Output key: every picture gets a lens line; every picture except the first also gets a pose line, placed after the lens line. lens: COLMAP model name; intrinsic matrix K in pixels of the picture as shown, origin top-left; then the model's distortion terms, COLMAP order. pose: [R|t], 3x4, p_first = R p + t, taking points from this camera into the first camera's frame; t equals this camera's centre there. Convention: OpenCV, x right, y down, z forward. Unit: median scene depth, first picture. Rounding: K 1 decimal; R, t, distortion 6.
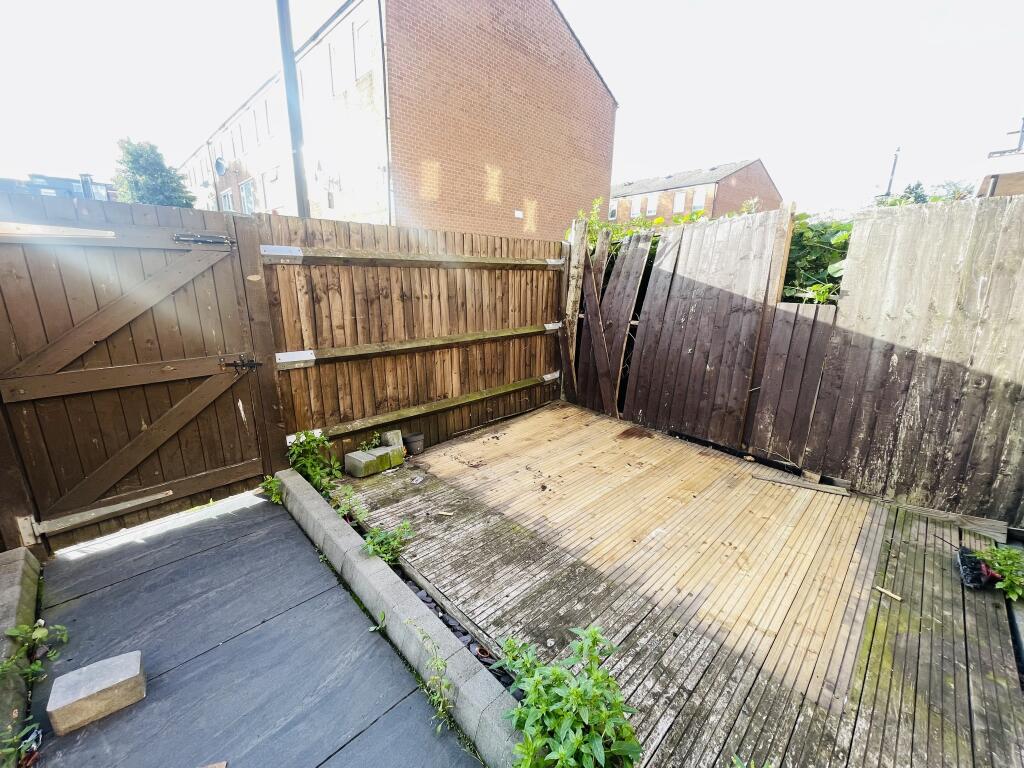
lens RADIAL K [[413.0, 0, 508.4], [0, 413.0, 383.1], [0, 0, 1]] dist [0.000688, 0.000718]
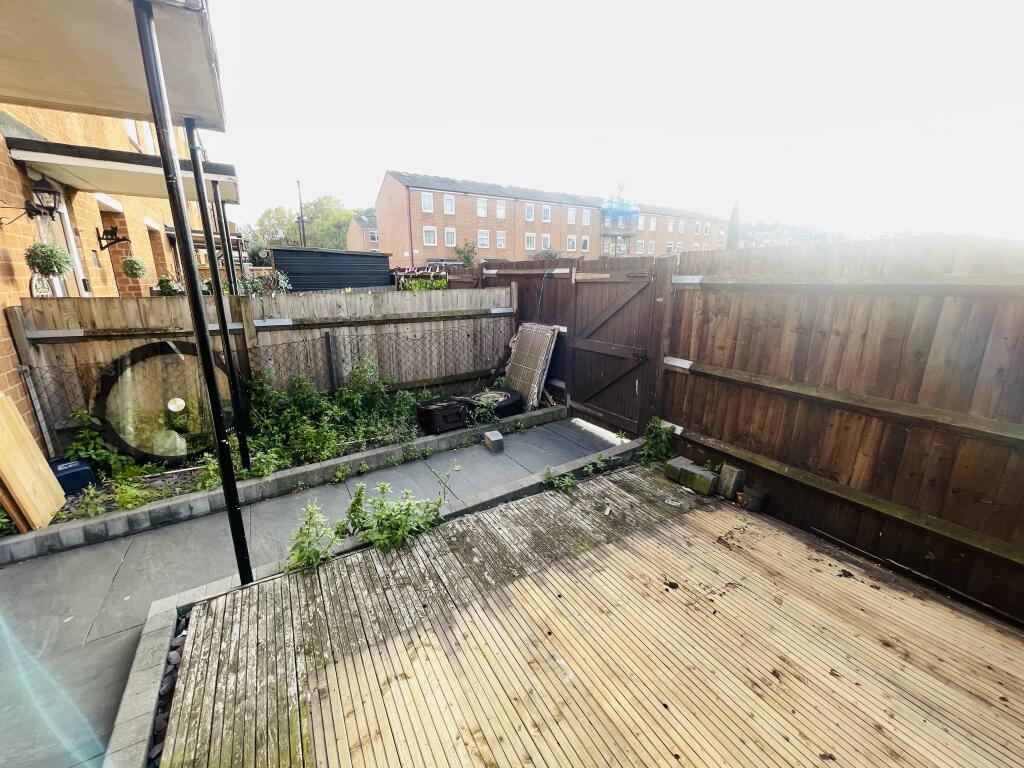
lens RADIAL K [[413.0, 0, 508.4], [0, 413.0, 383.1], [0, 0, 1]] dist [0.000688, 0.000718]
pose [[-0.246873, 0.222579, -0.943140, 0.945123], [-0.251296, 0.925265, 0.284139, -0.272598], [0.935898, 0.307153, -0.172489, 0.880688]]
